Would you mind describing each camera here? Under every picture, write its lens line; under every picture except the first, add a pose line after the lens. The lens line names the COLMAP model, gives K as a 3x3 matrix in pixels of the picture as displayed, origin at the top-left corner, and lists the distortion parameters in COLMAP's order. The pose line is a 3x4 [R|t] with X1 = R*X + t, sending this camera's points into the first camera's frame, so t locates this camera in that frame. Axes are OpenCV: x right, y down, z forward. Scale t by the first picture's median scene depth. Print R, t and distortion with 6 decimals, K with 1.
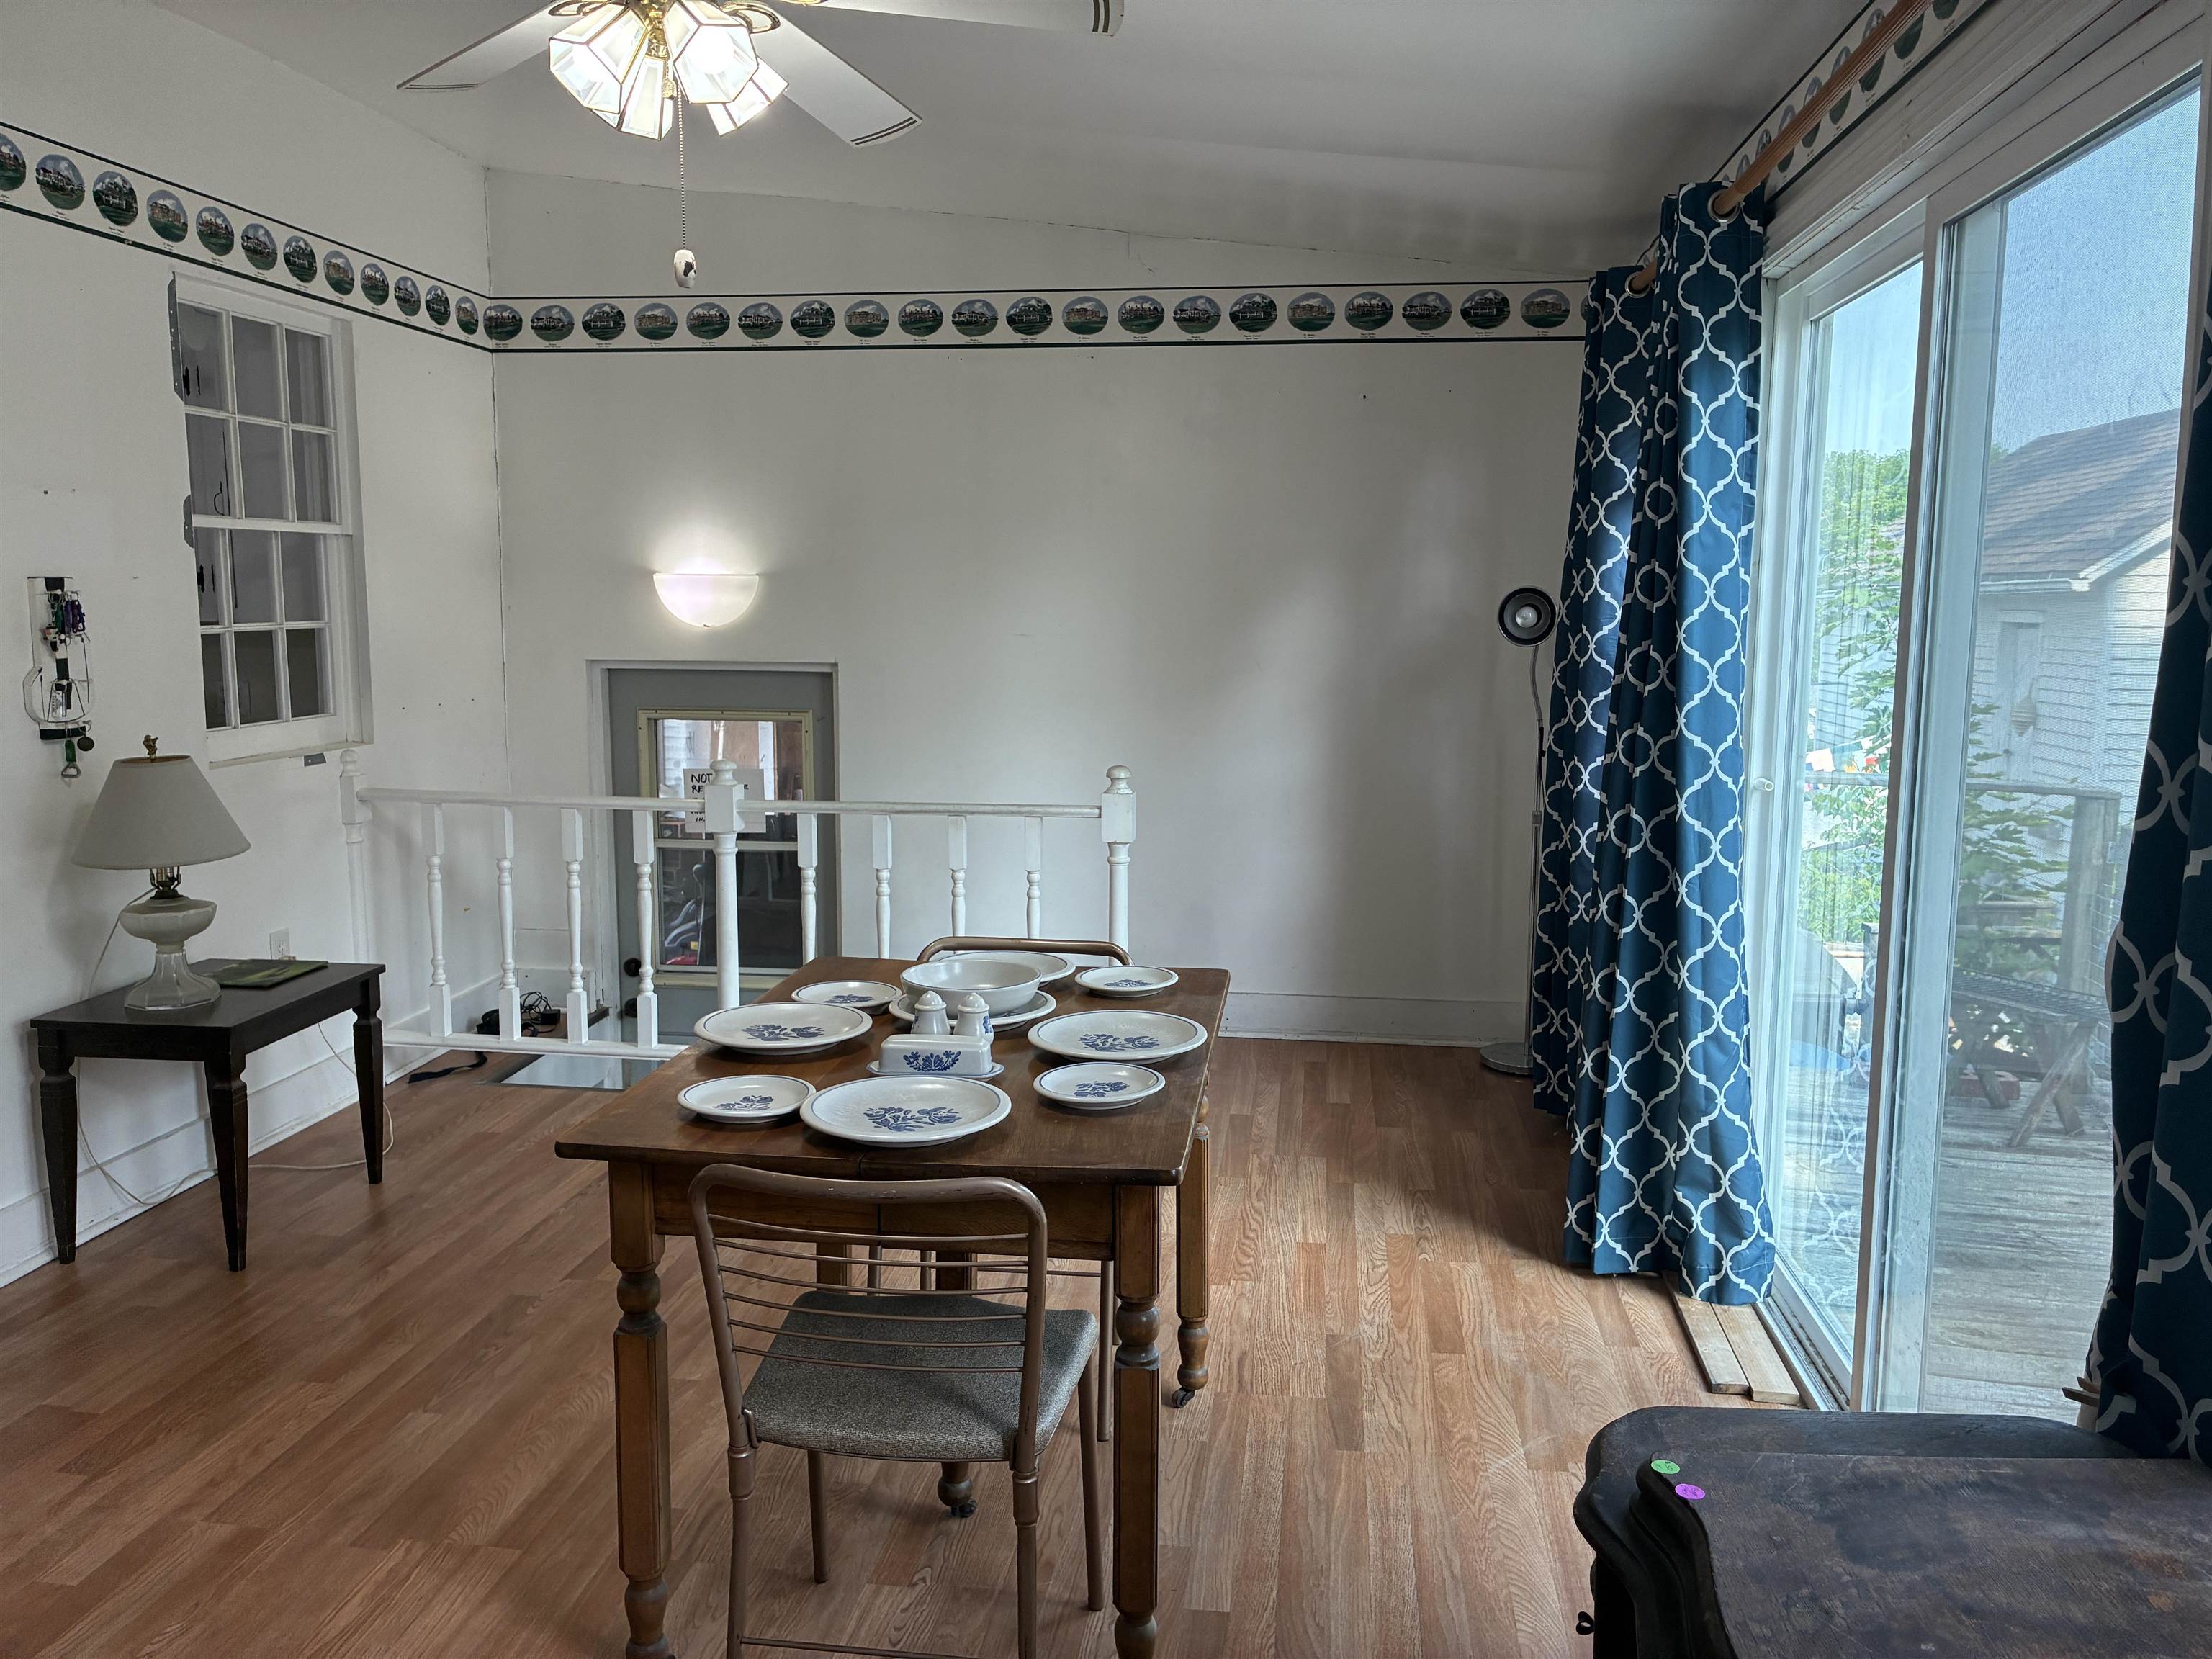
lens RADIAL K [[1678.5, 0, 1094.9], [0, 1678.5, 819.7], [0, 0, 1]] dist [0.046766, -0.064126]
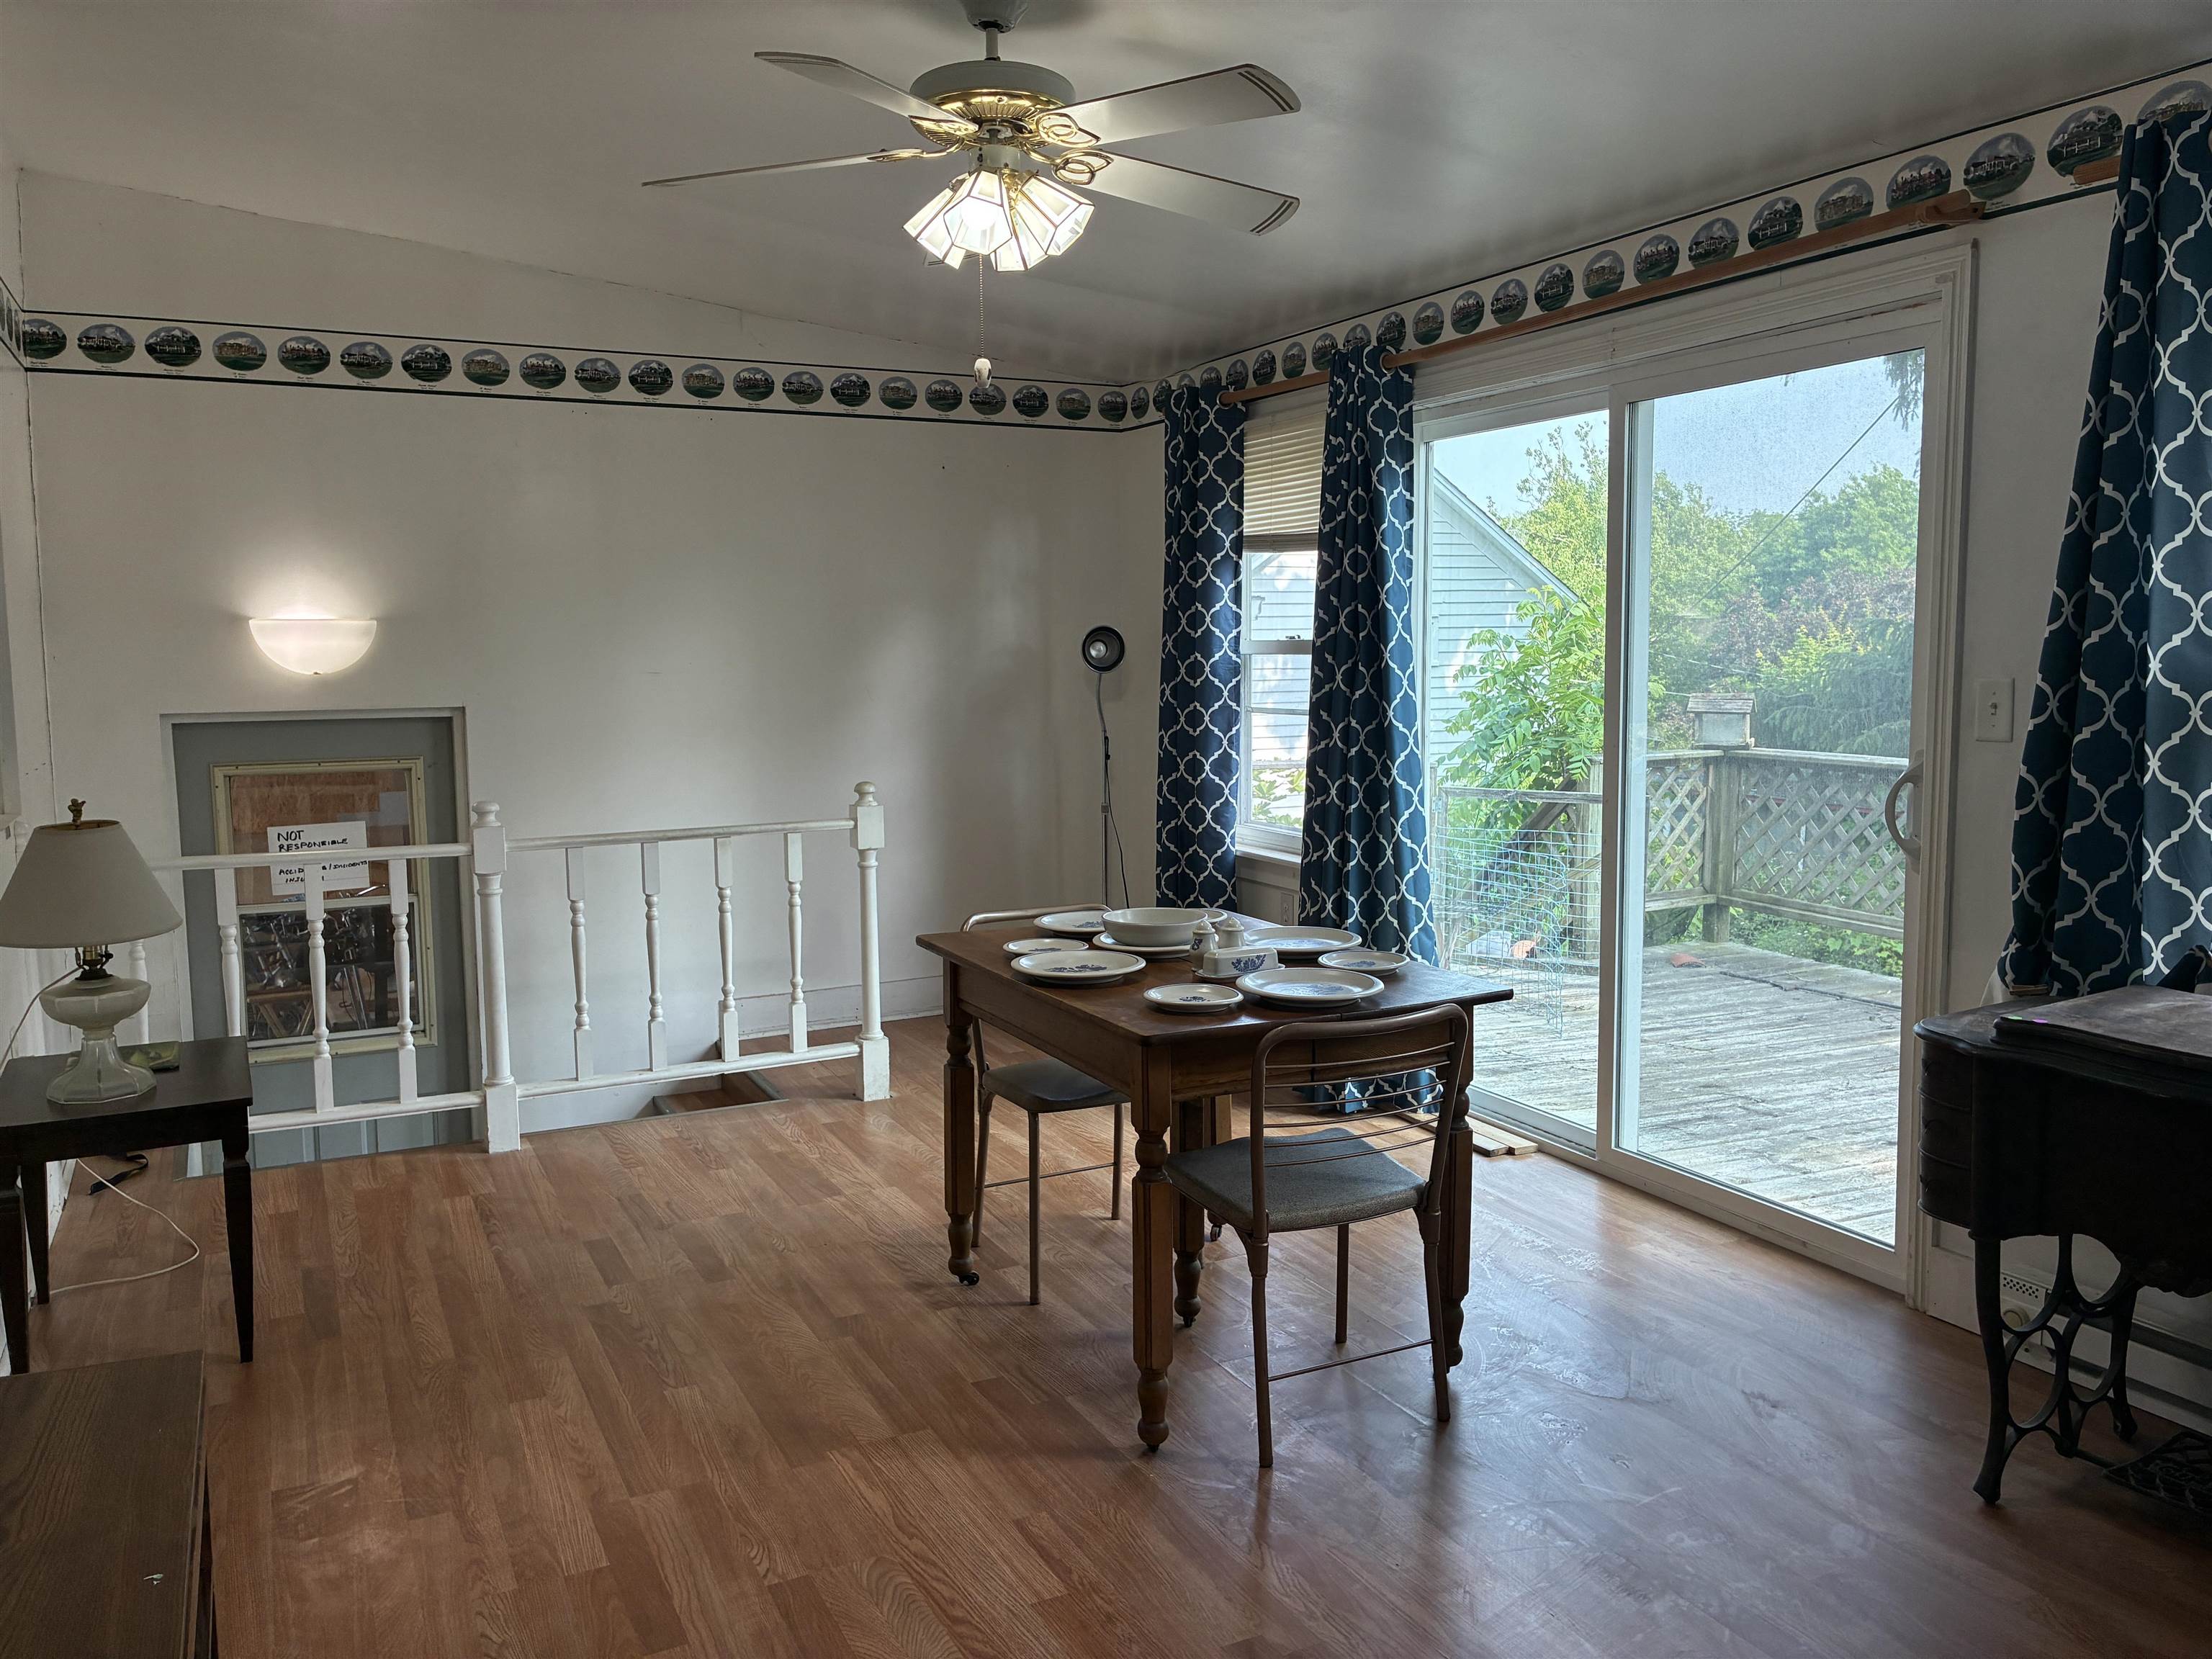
lens RADIAL K [[1678.5, 0, 1024.9], [0, 1678.5, 862.1], [0, 0, 1]] dist [0.046766, -0.064126]
pose [[0.822250, -0.088736, 0.562166, -0.487661], [0.094312, 0.995358, 0.019169, 0.011275], [-0.561258, 0.037257, 0.826802, -0.012924]]
